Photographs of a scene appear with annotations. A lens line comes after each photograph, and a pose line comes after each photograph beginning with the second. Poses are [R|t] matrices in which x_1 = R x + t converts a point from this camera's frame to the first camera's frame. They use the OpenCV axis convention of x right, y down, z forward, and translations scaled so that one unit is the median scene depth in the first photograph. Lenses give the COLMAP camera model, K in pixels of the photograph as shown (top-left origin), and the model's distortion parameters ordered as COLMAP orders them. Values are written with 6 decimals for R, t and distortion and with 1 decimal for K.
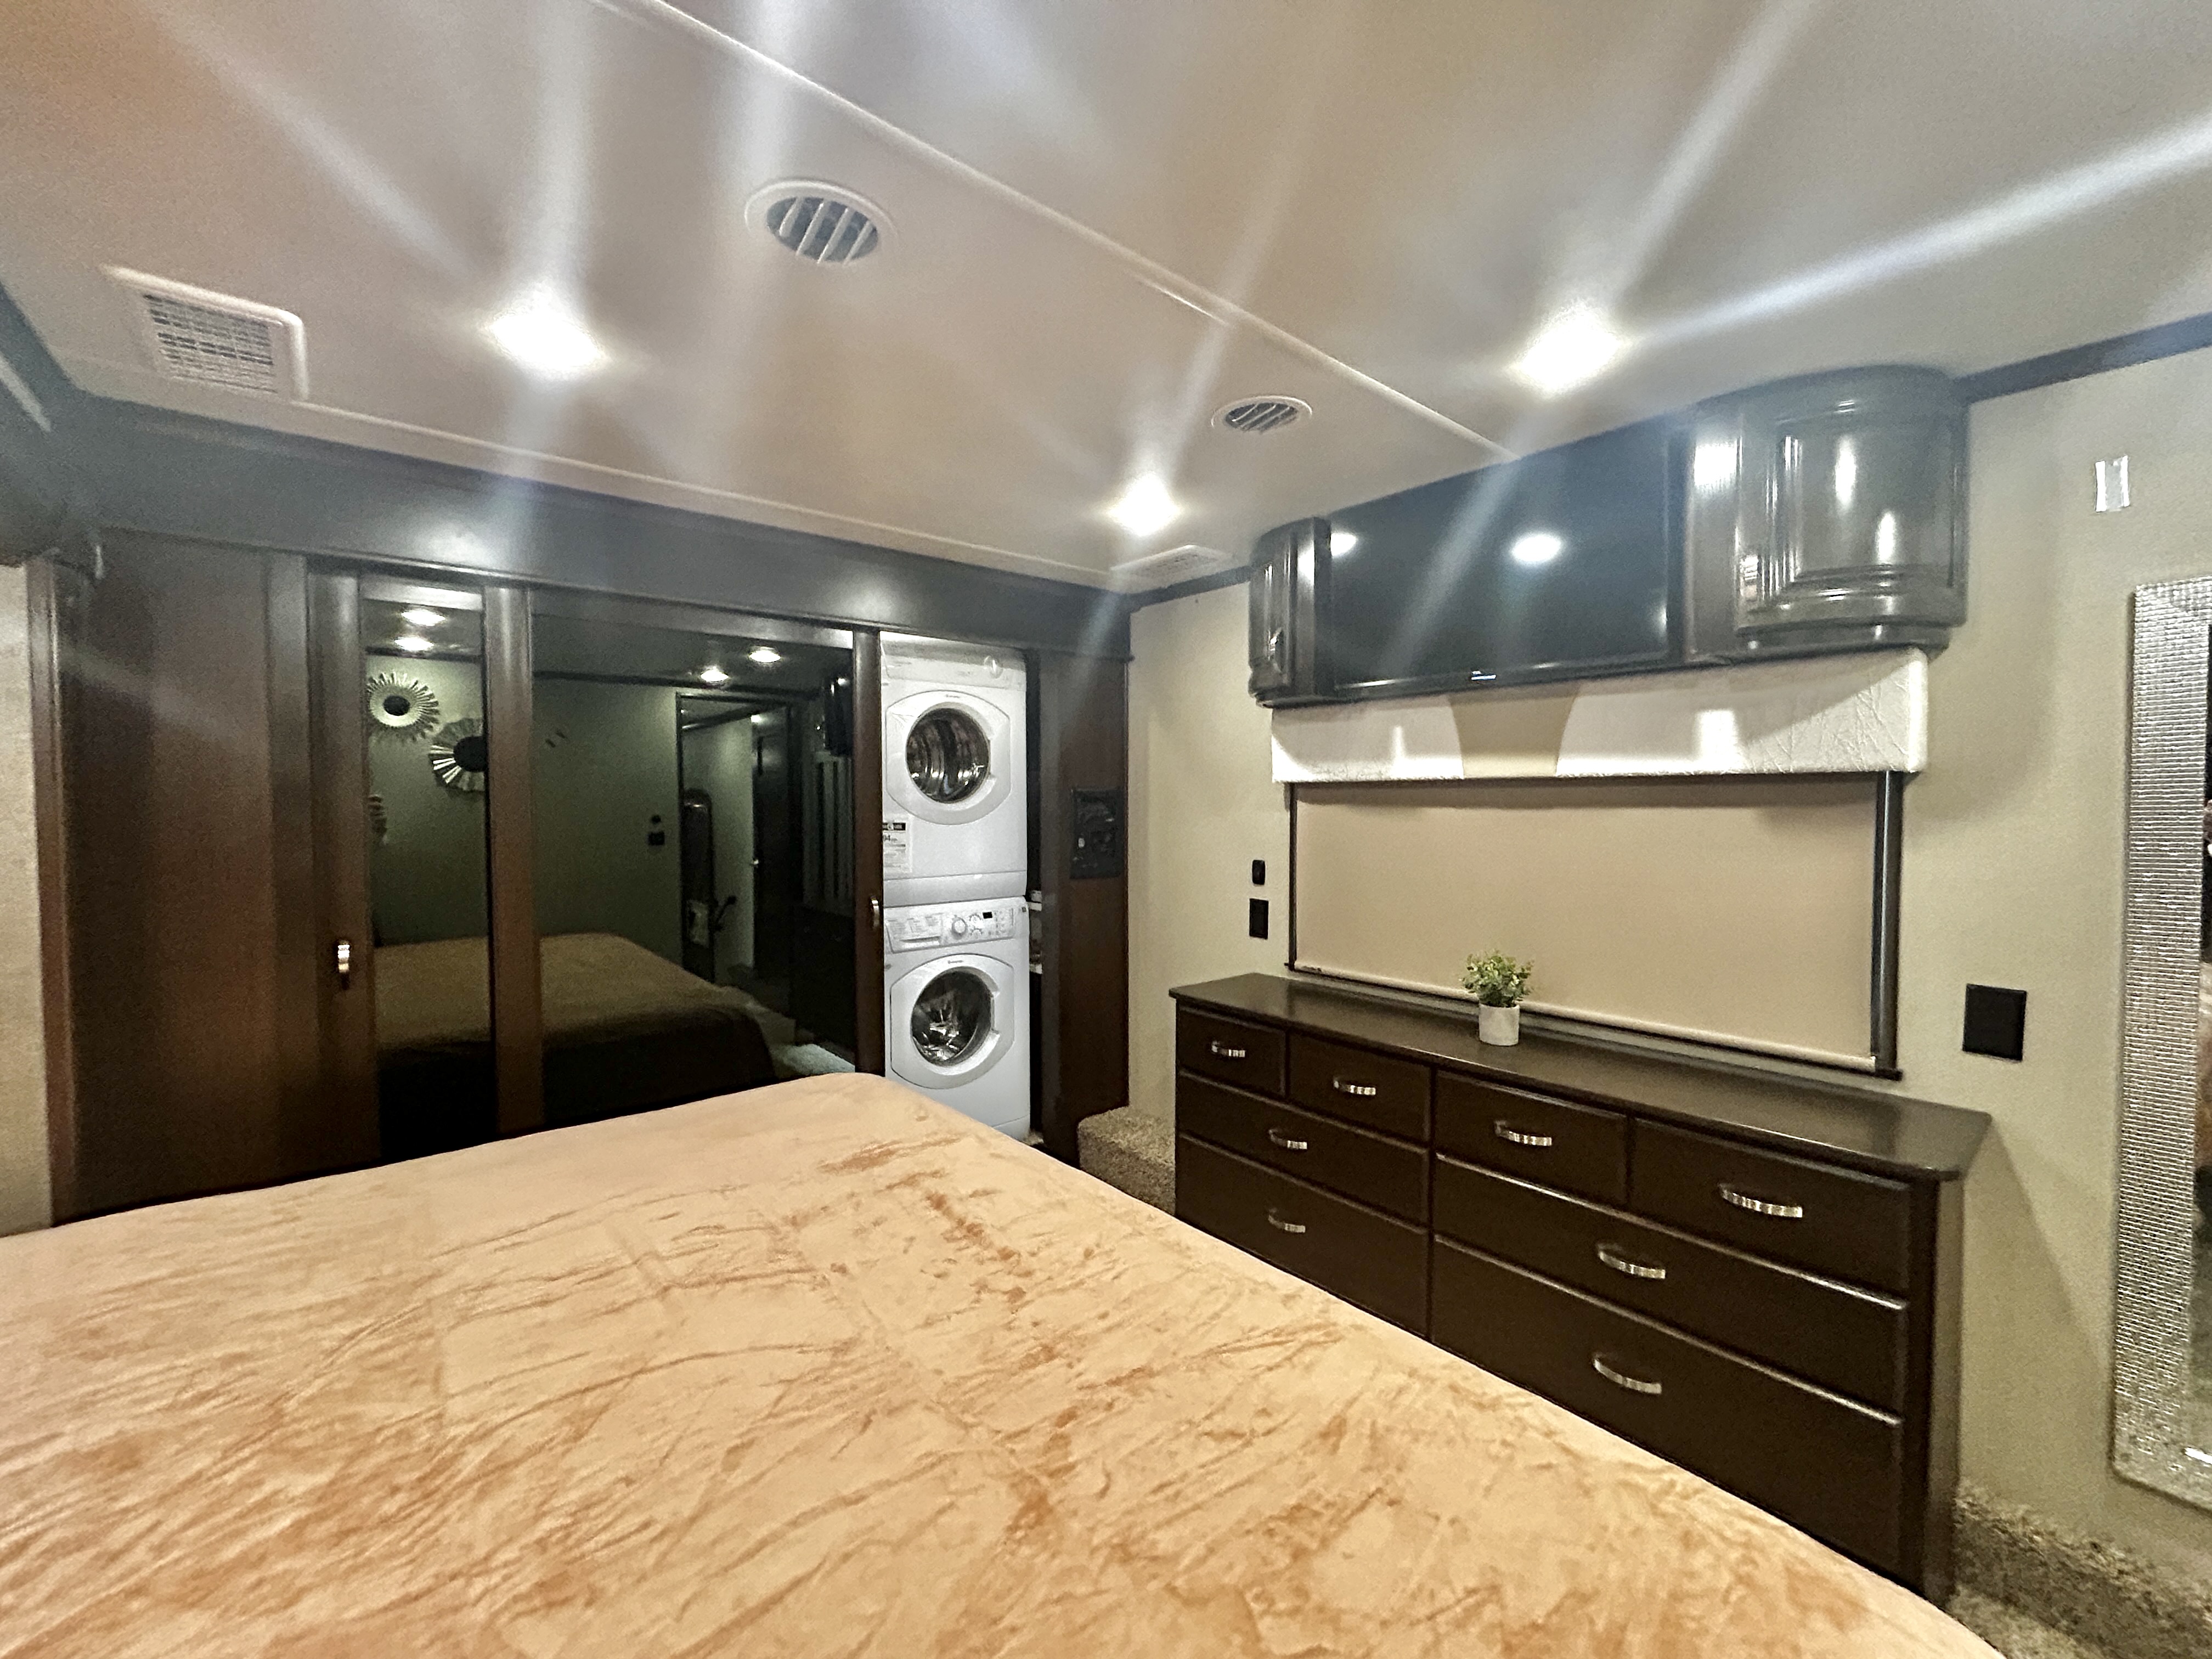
lens RADIAL K [[889.5, 0, 1102.9], [0, 889.5, 829.6], [0, 0, 1]] dist [-0.002428, 0.000894]
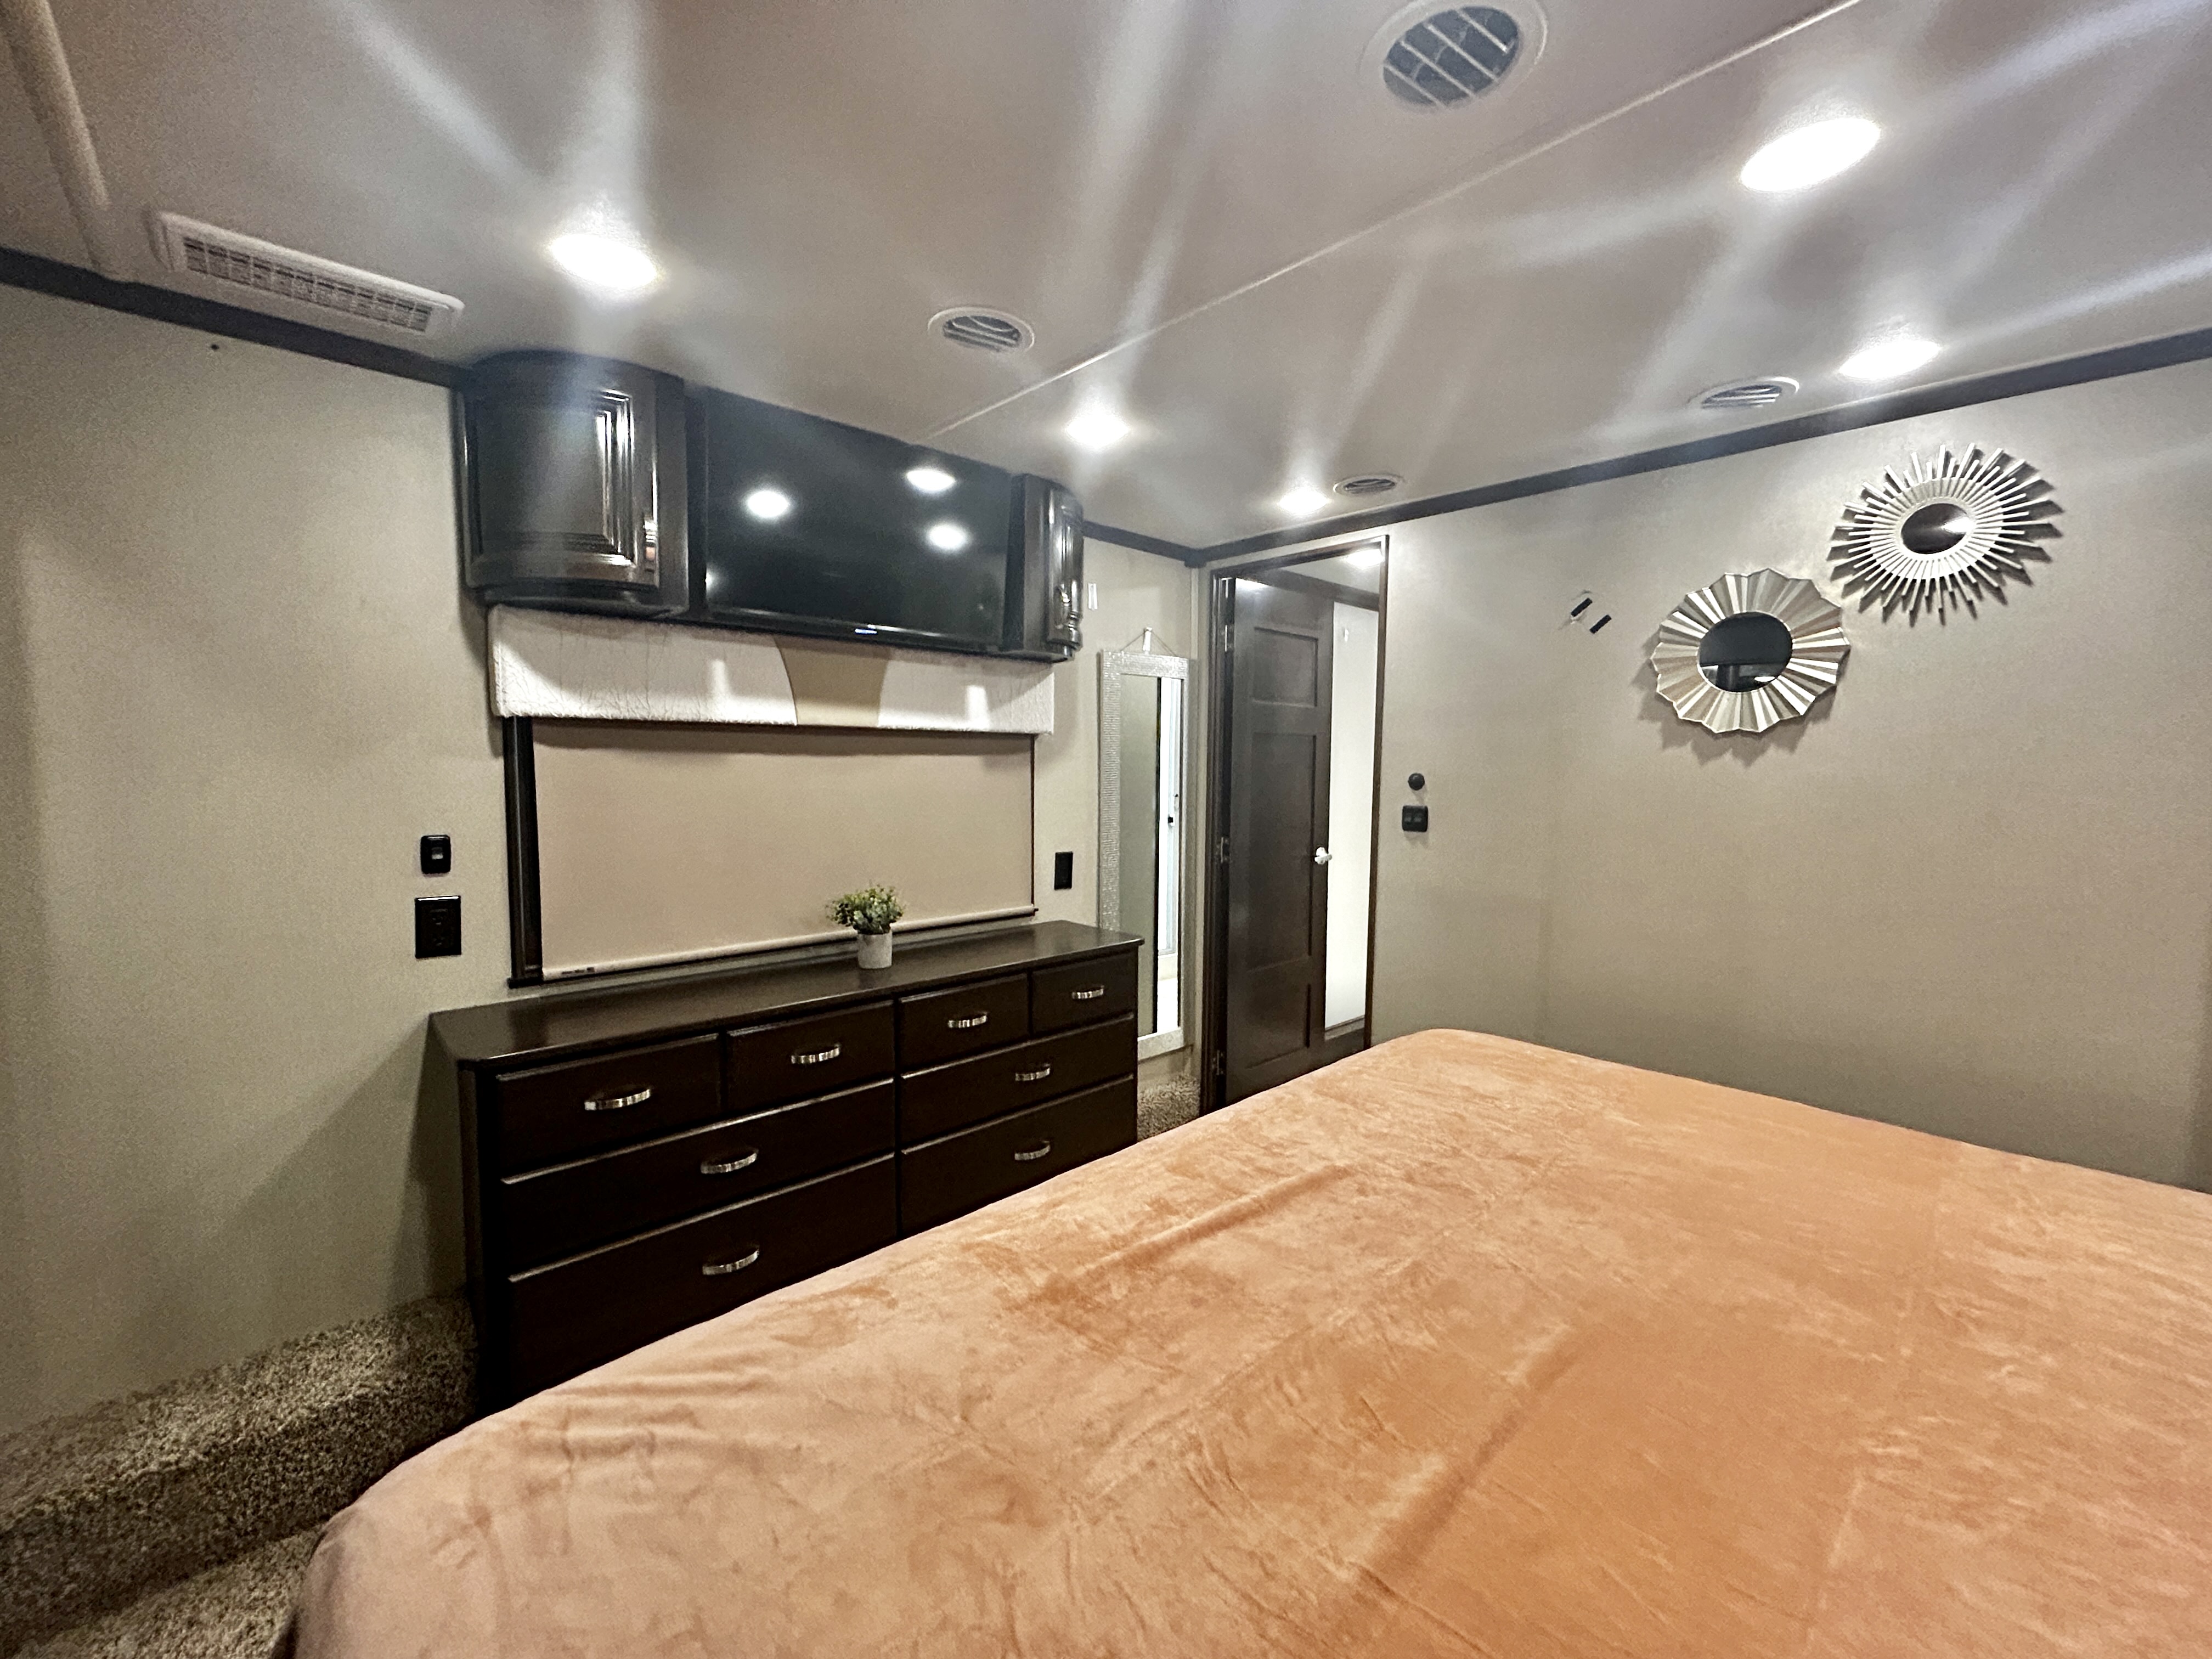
lens RADIAL K [[889.5, 0, 1089.4], [0, 889.5, 837.6], [0, 0, 1]] dist [-0.002428, 0.000894]
pose [[-0.039472, -0.097498, 0.994453, -0.597056], [0.013502, 0.995085, 0.098096, -0.024716], [-0.999129, 0.017299, -0.037962, 0.707174]]
